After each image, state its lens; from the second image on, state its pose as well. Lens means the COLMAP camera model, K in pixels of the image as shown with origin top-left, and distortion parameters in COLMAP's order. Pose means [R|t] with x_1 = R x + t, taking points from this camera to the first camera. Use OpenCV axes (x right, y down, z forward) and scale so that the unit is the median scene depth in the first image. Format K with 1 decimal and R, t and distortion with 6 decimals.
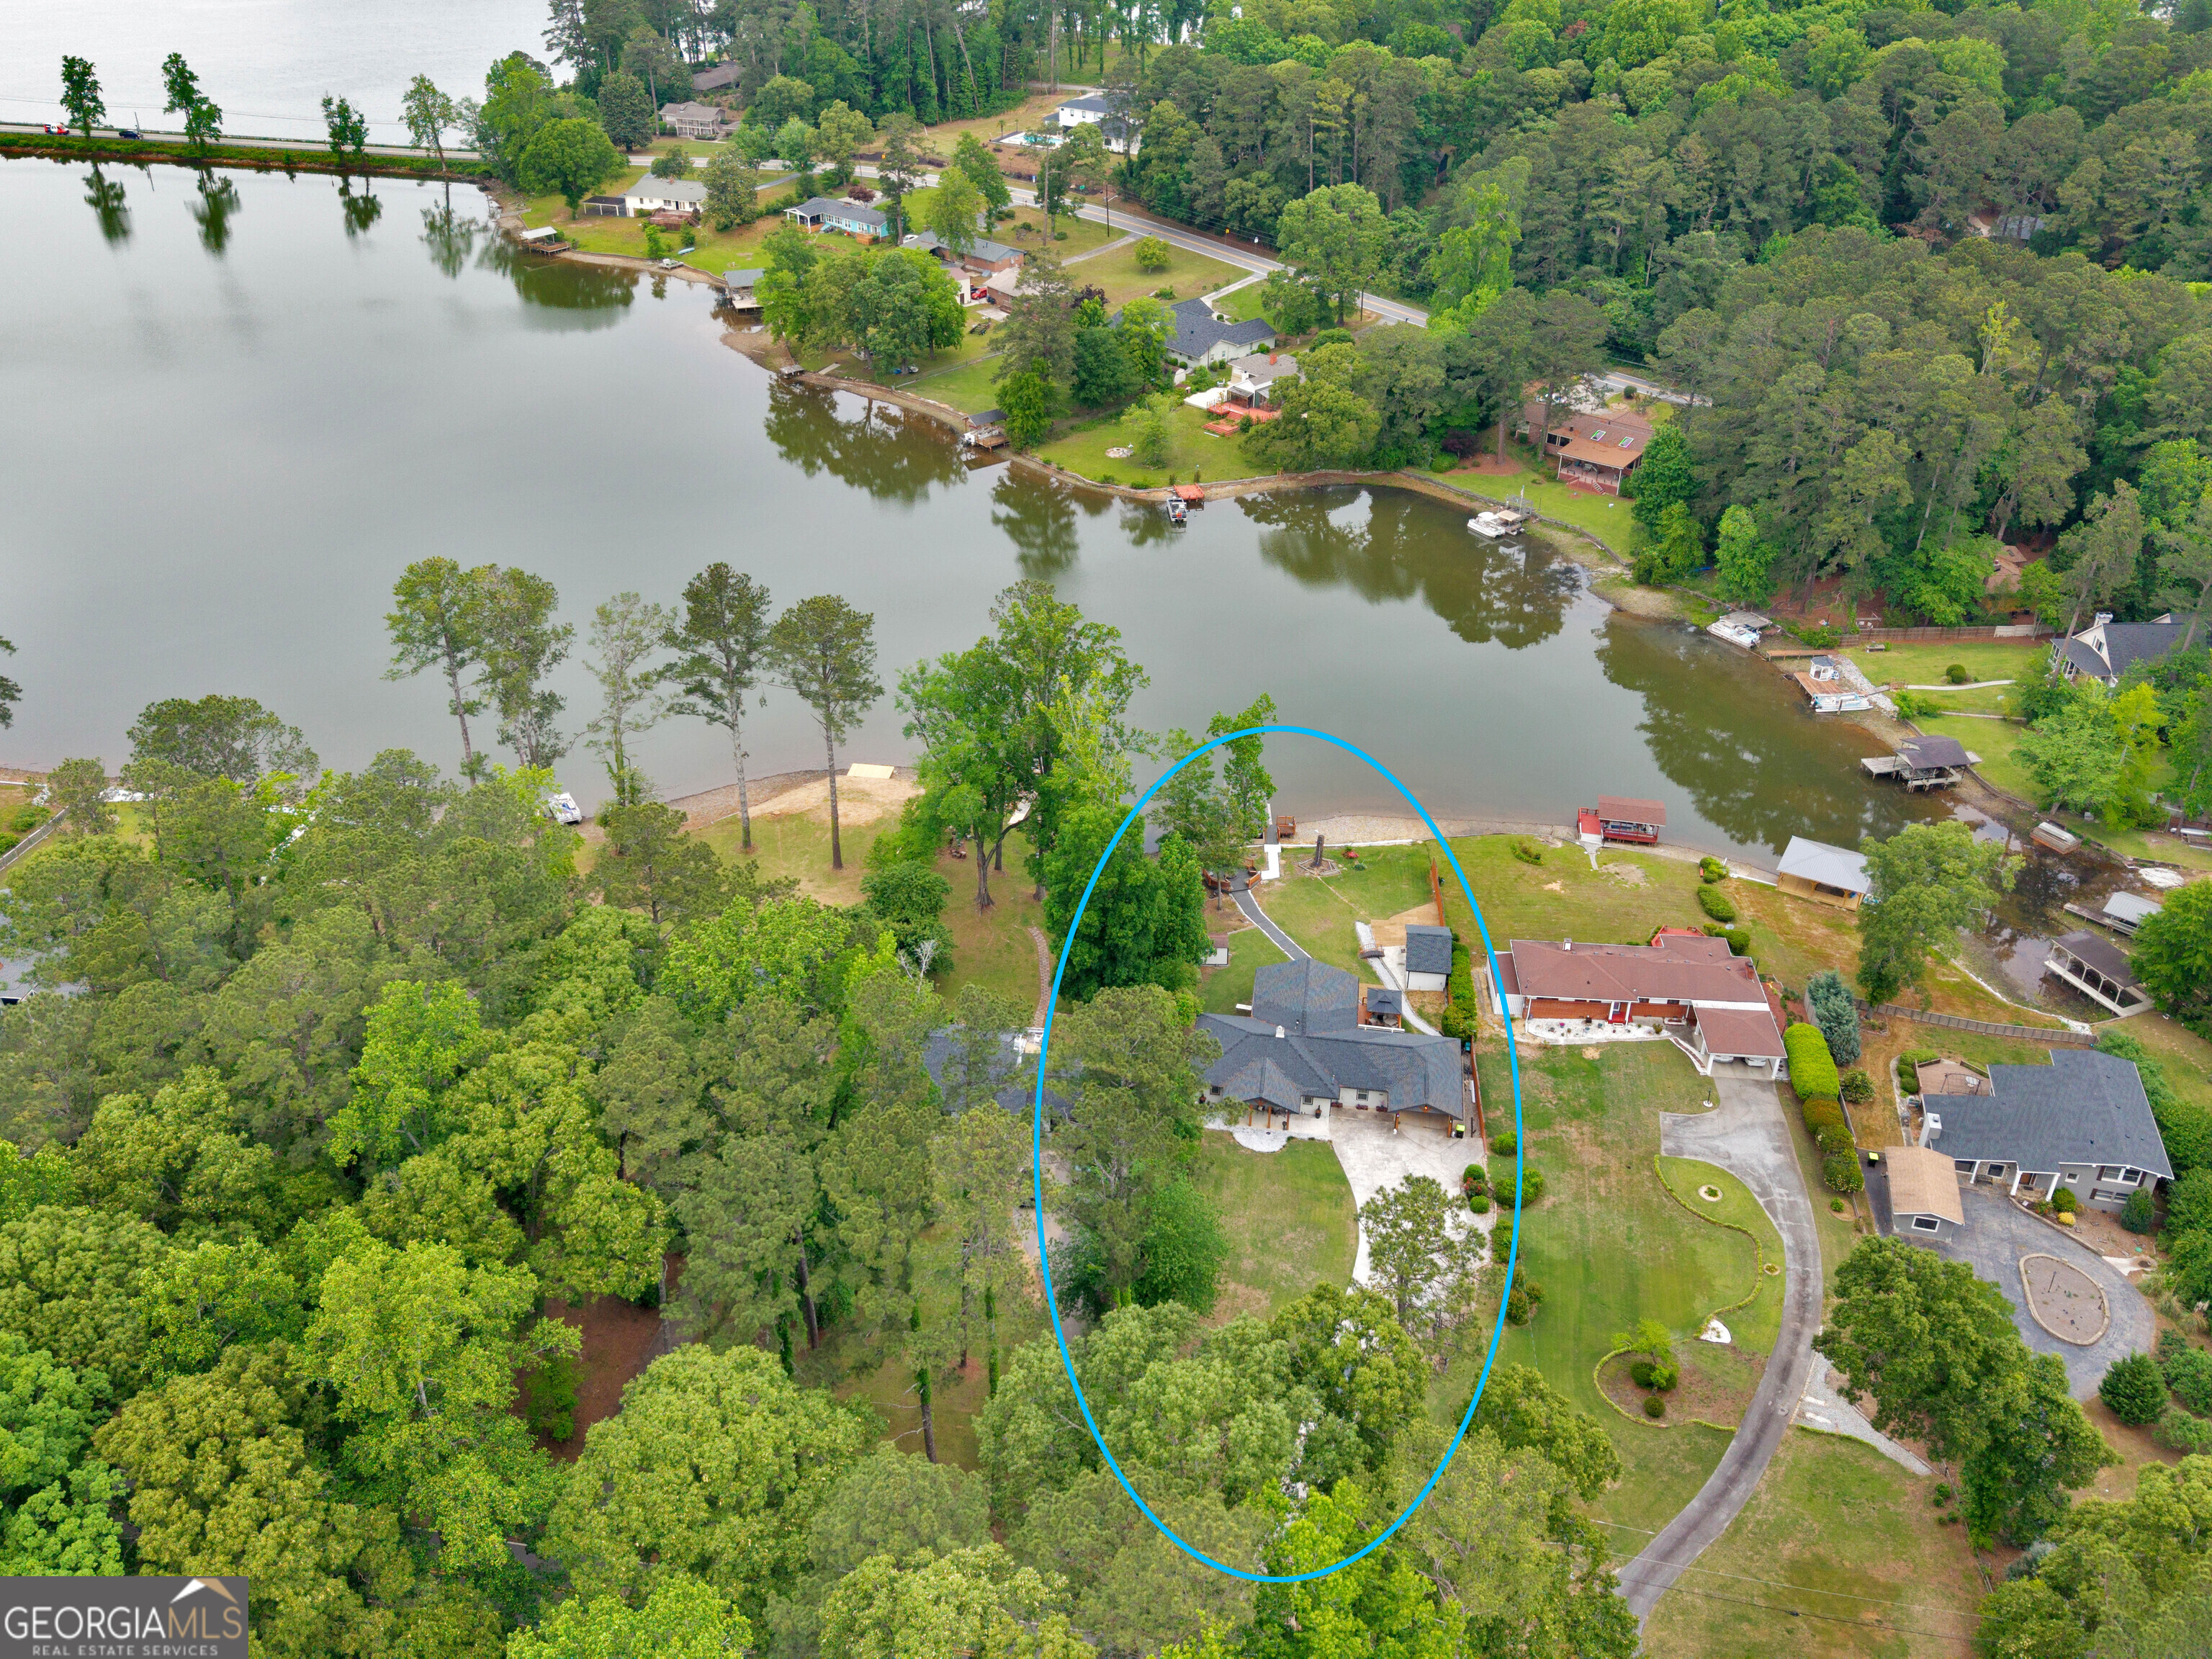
lens RADIAL K [[1877.6, 0, 1009.3], [0, 1877.6, 828.9], [0, 0, 1]] dist [0.052864, -0.105329]
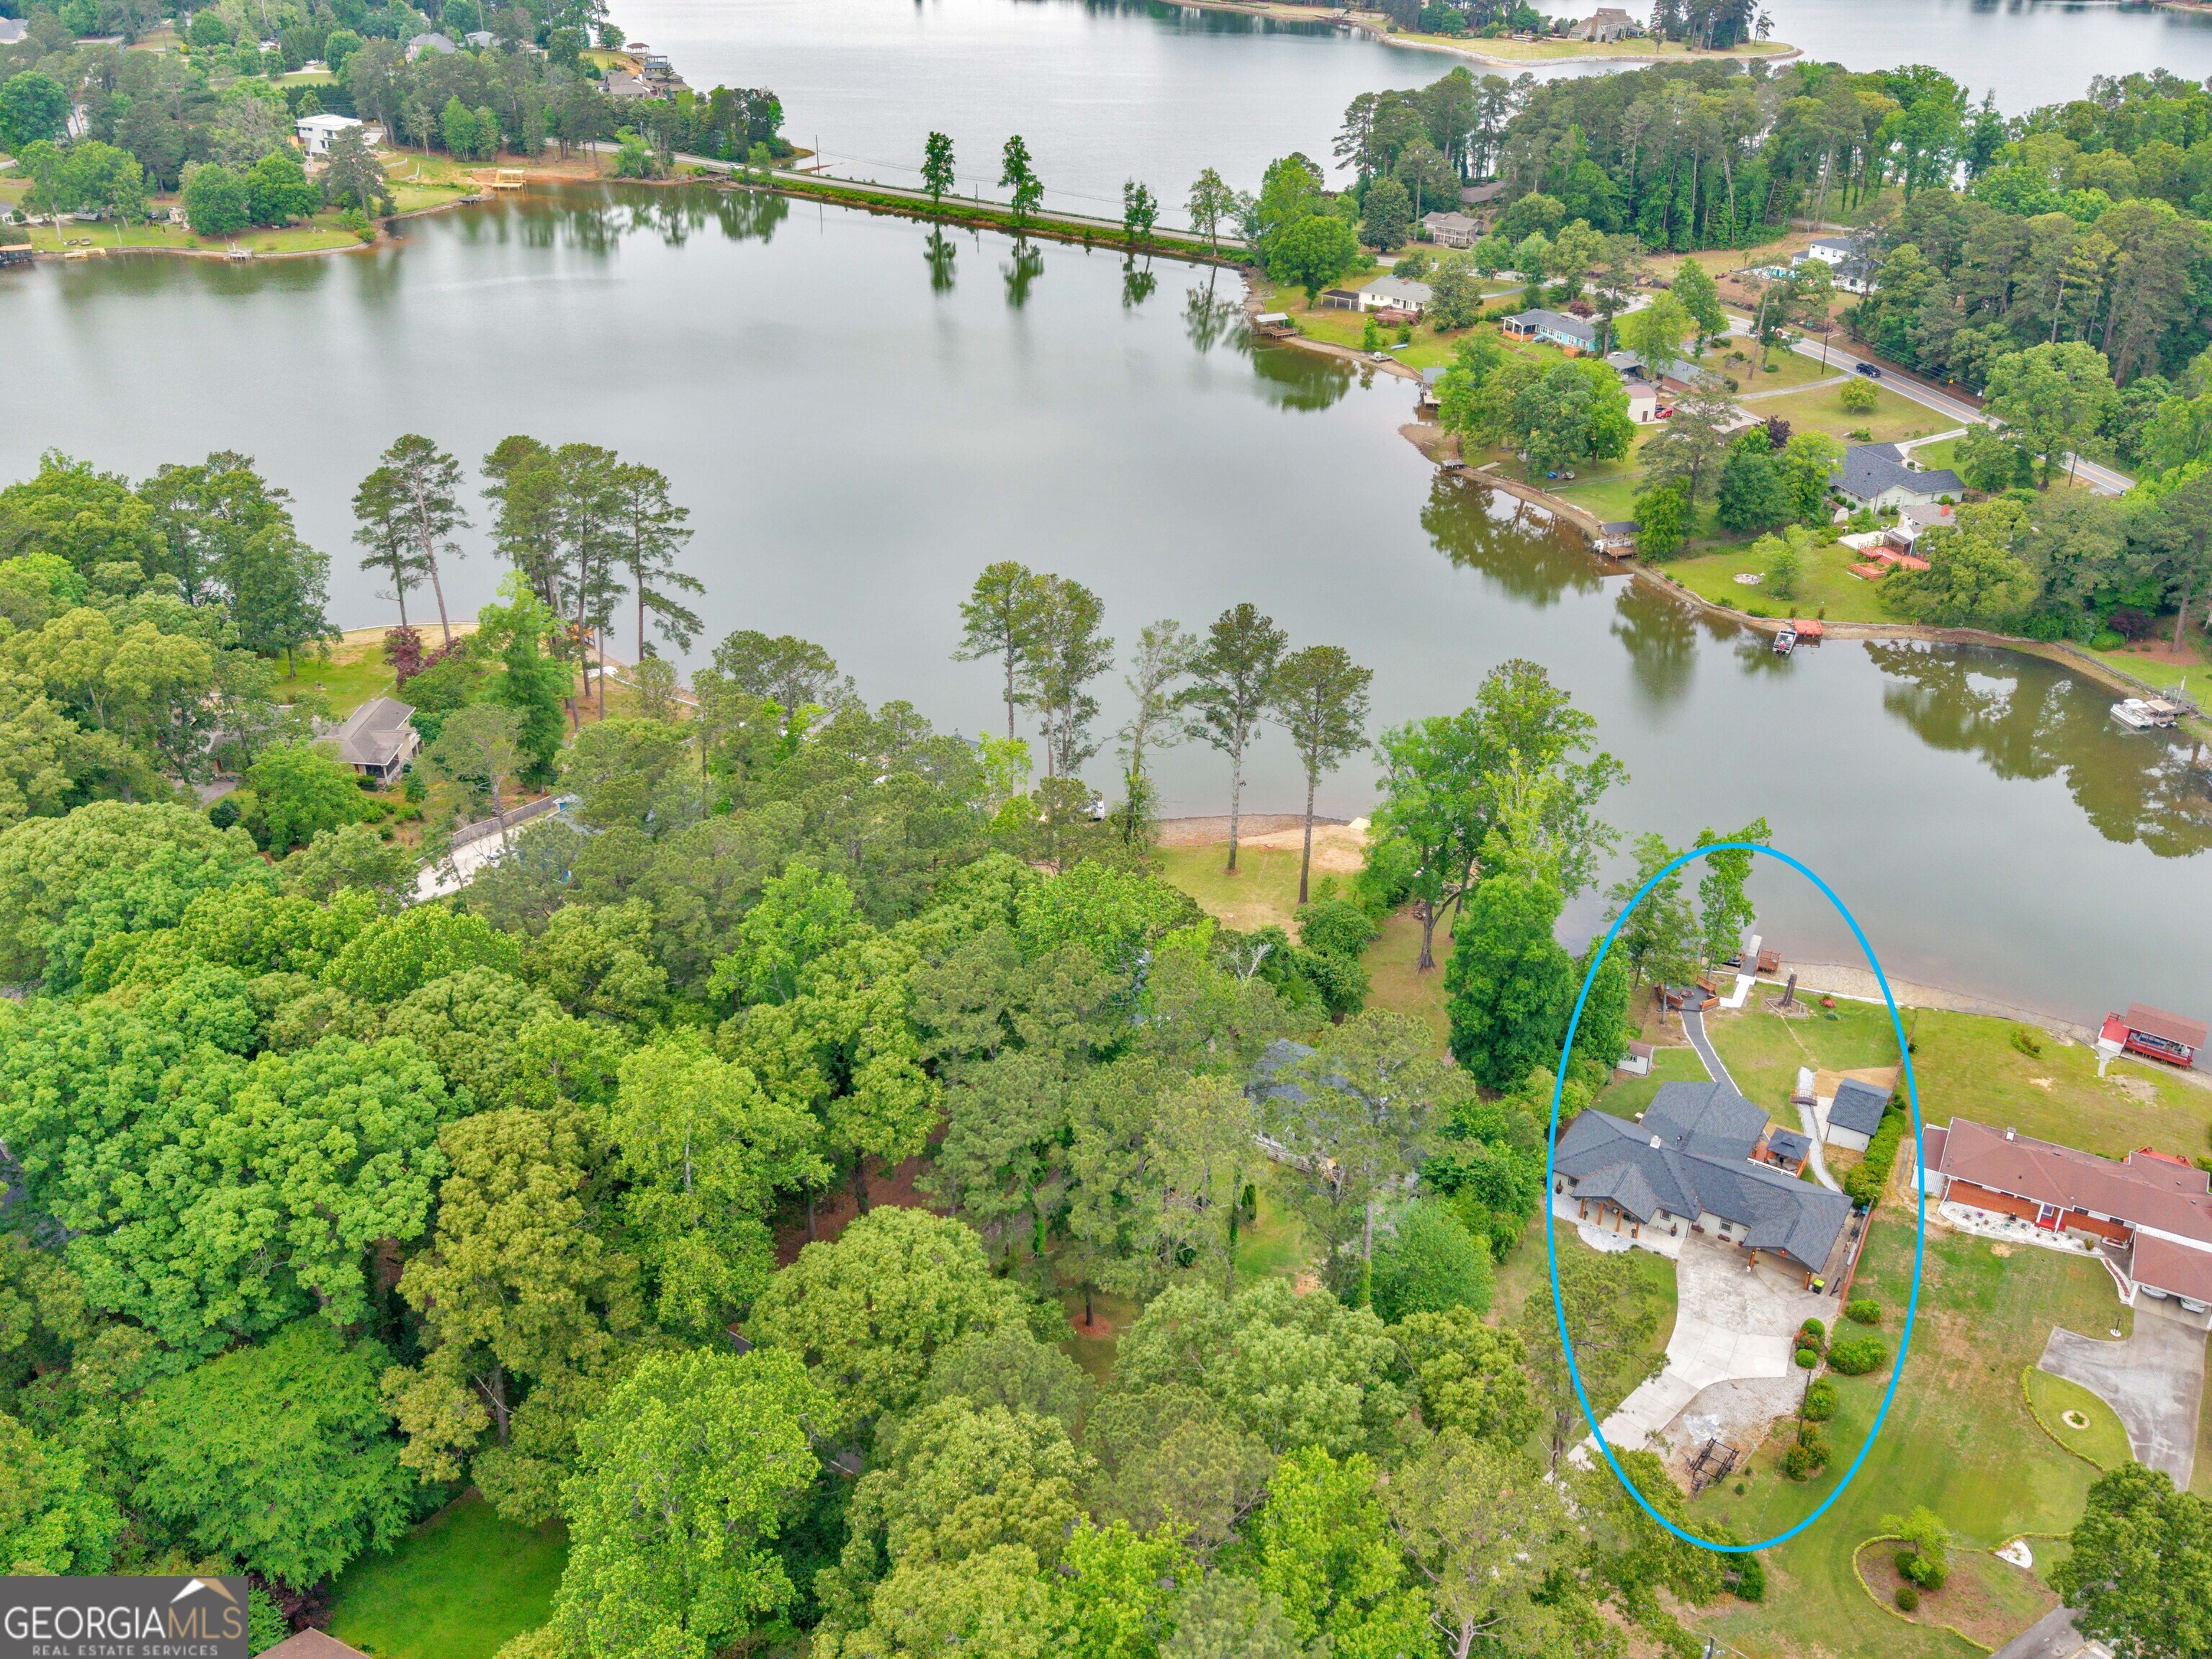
lens RADIAL K [[1887.8, 0, 1073.3], [0, 1887.8, 774.3], [0, 0, 1]] dist [0.097064, -0.189067]
pose [[0.919165, 0.182634, -0.348971, 0.148922], [-0.211429, 0.976313, -0.045937, 0.026094], [0.332315, 0.116007, 0.936007, -0.044737]]
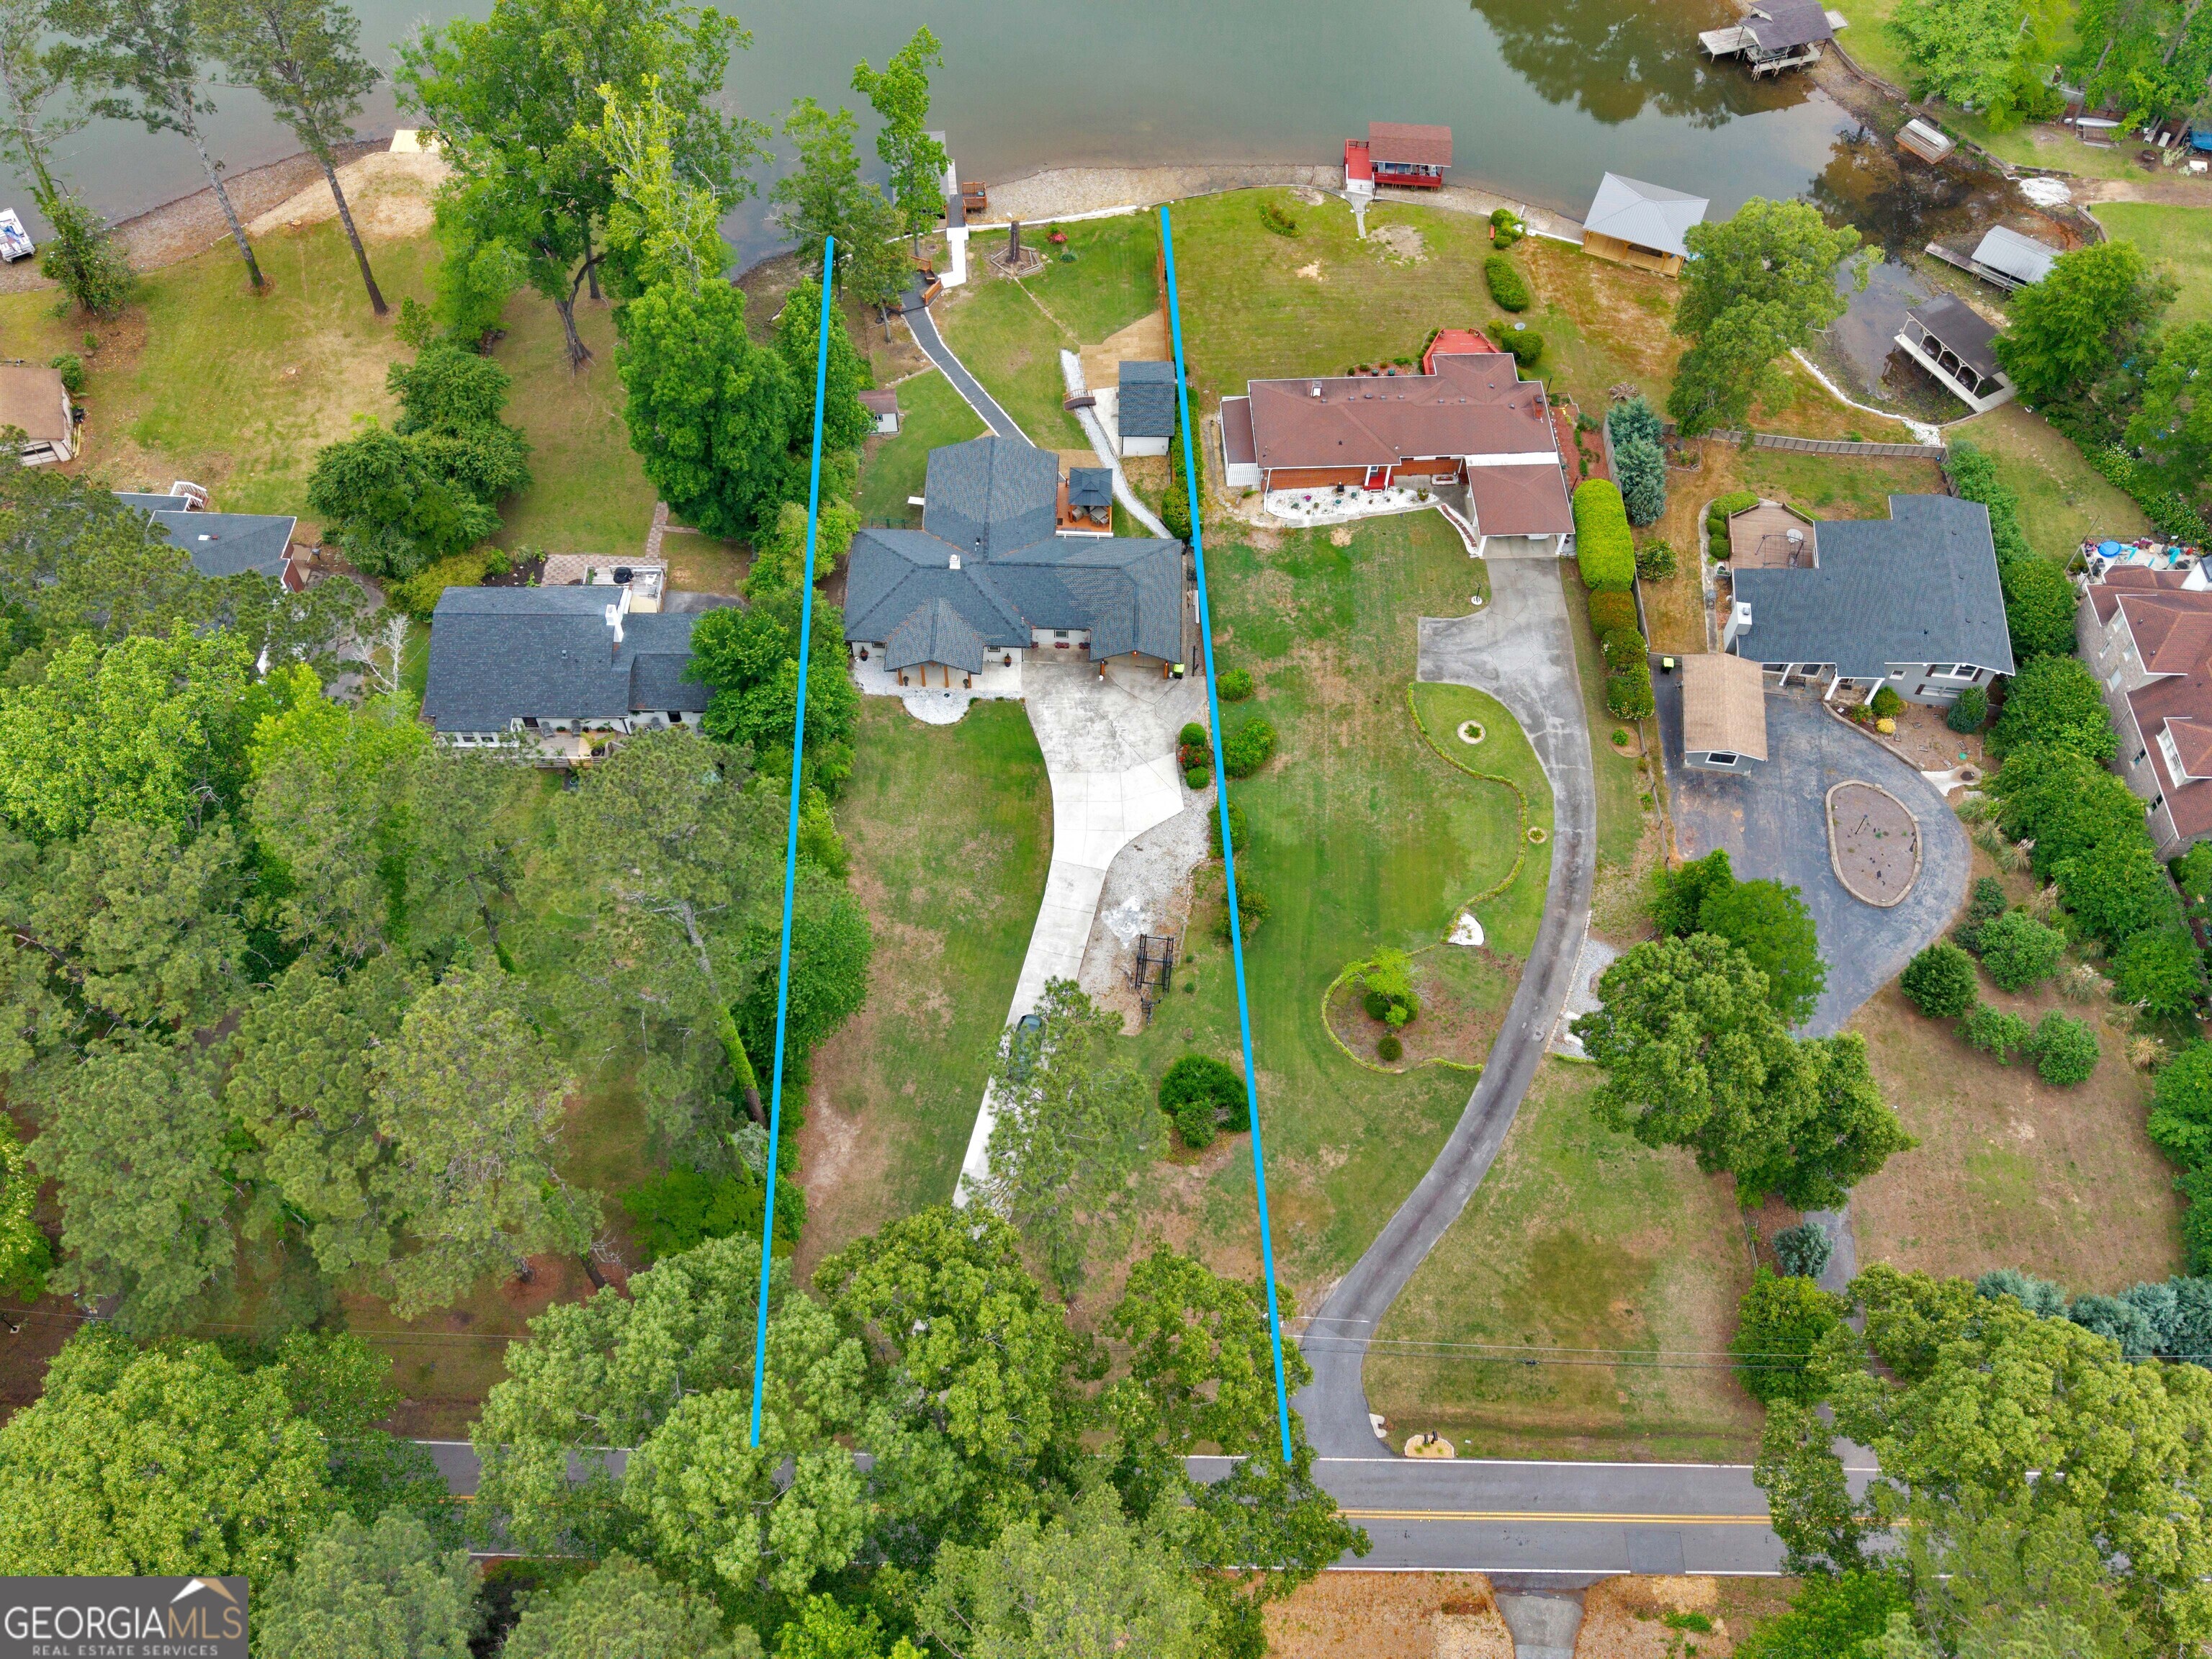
lens RADIAL K [[1887.8, 0, 1073.3], [0, 1887.8, 774.3], [0, 0, 1]] dist [0.097064, -0.189067]
pose [[0.989472, -0.116835, 0.085409, 0.097085], [0.069832, 0.902338, 0.425334, -0.121053], [-0.126762, -0.414891, 0.900997, 0.206785]]
